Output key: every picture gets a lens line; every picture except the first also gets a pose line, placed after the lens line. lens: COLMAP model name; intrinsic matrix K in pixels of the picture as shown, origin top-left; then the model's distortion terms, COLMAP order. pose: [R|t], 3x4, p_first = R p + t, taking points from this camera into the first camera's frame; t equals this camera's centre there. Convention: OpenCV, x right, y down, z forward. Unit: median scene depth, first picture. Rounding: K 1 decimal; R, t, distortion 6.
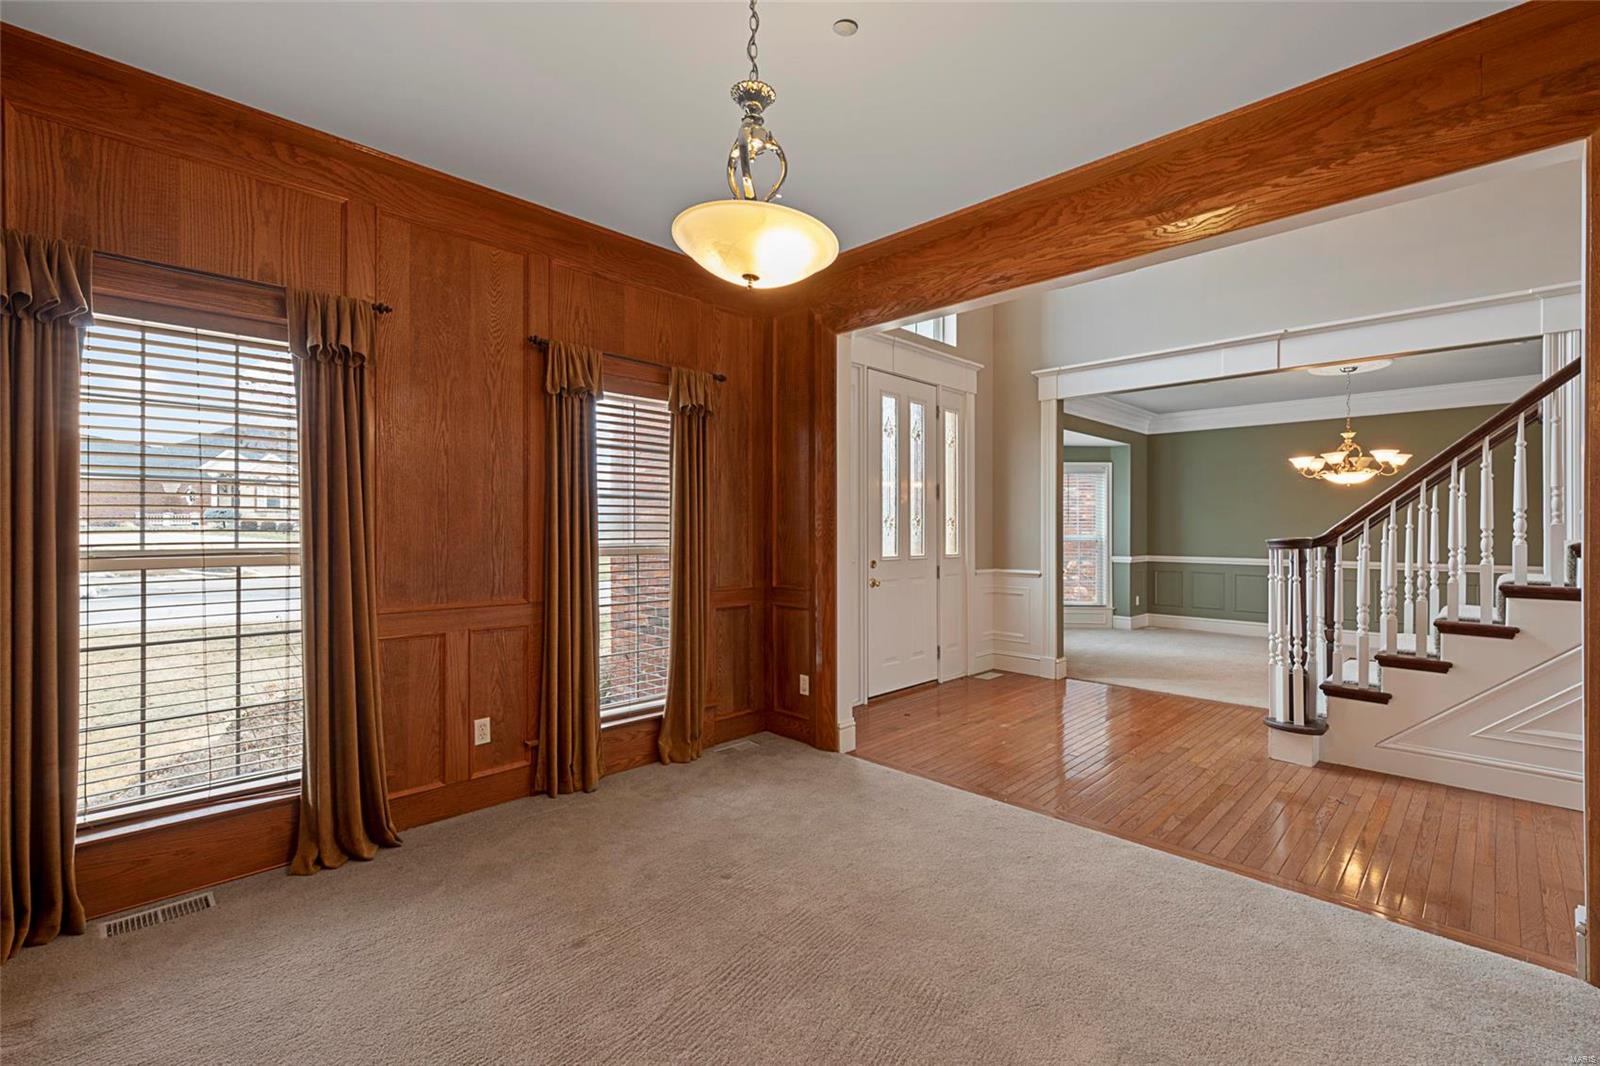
lens RADIAL K [[704.4, 0, 804.0], [0, 704.4, 524.5], [0, 0, 1]] dist [0.007400, -0.000247]
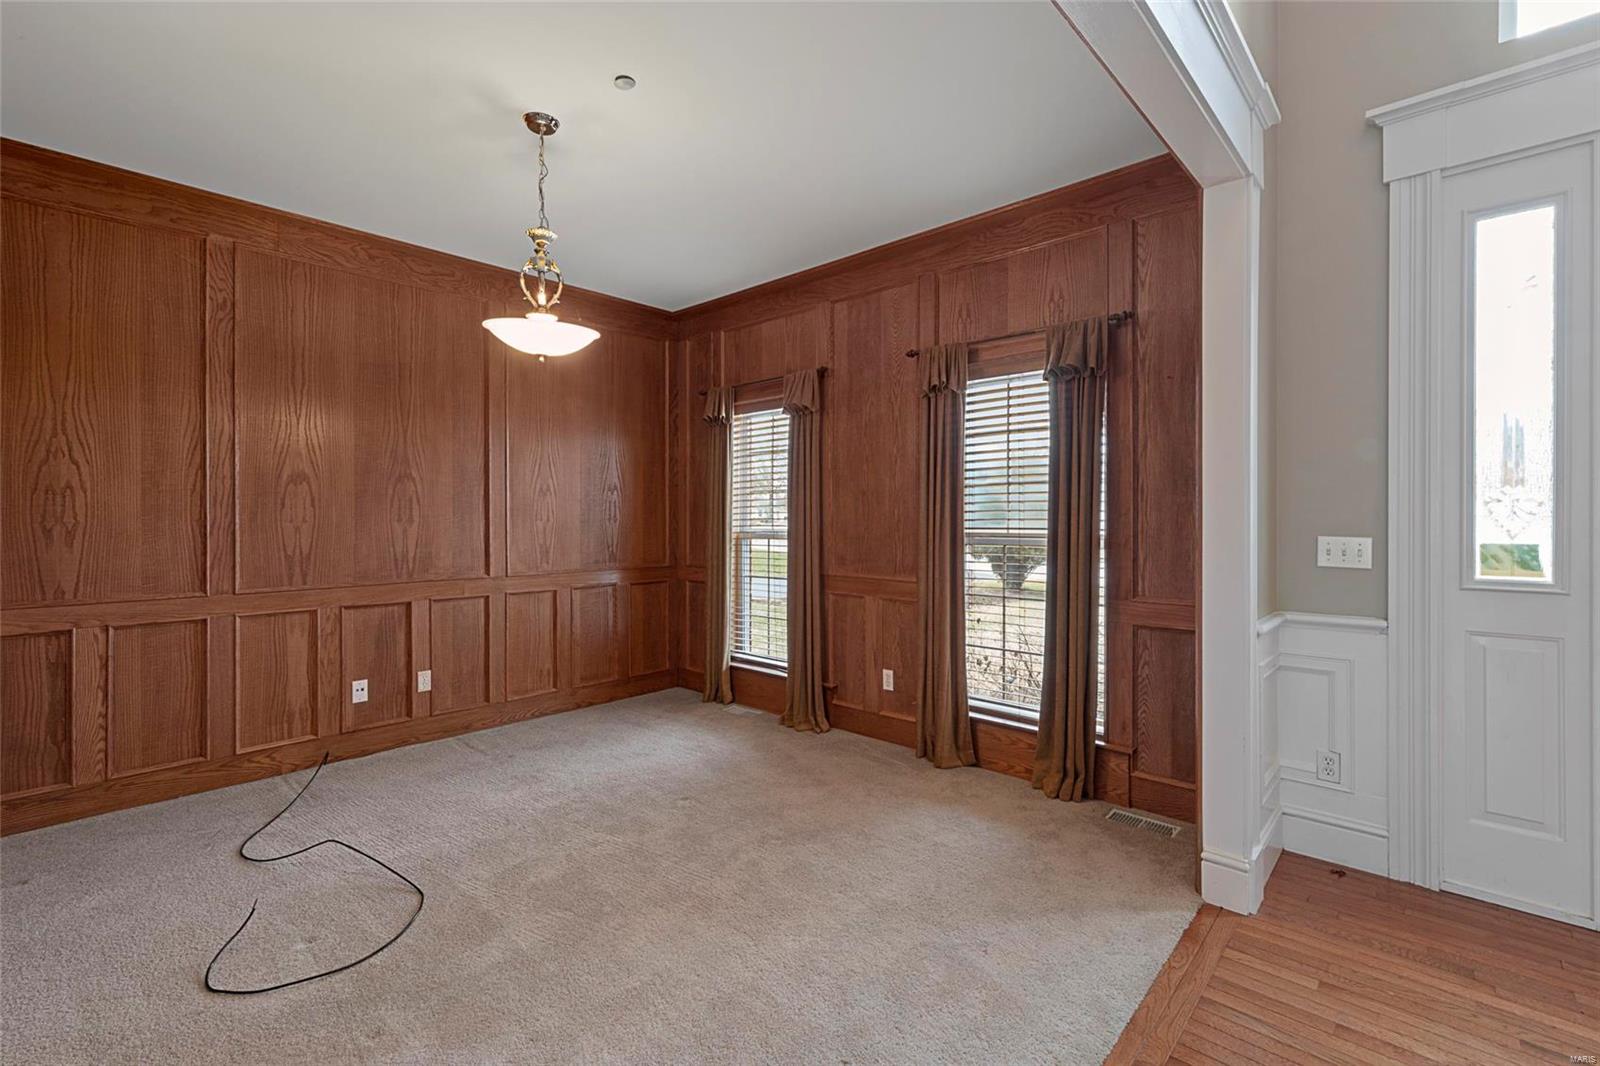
lens RADIAL K [[704.4, 0, 799.5], [0, 704.4, 517.0], [0, 0, 1]] dist [0.007400, -0.000247]
pose [[0.033901, -0.004251, -0.999416, 0.433680], [0.004149, 0.999983, -0.004113, 0.004829], [0.999417, -0.004007, 0.033918, 0.443149]]
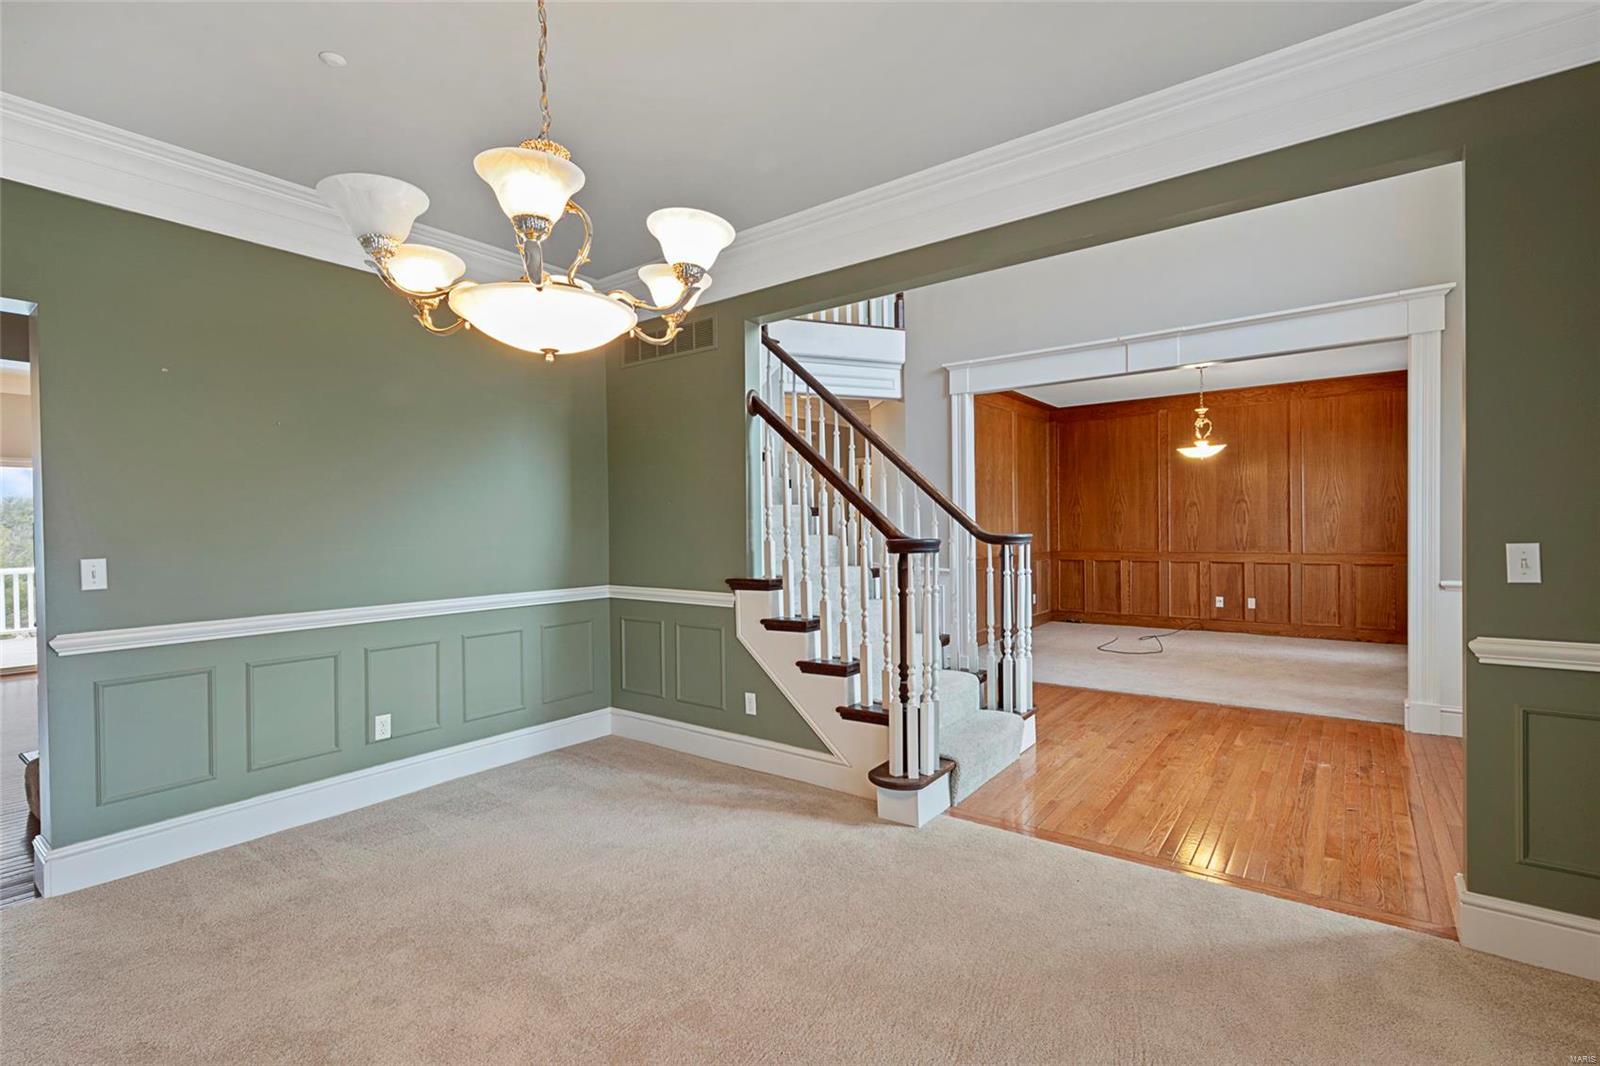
lens RADIAL K [[726.6, 0, 793.9], [0, 726.6, 531.7], [0, 0, 1]] dist [-0.005605, -0.000353]
pose [[-0.993125, 0.010517, -0.116584, 0.768227], [0.010161, 0.999942, 0.003650, 0.007616], [0.116616, 0.002440, -0.993174, 1.372412]]
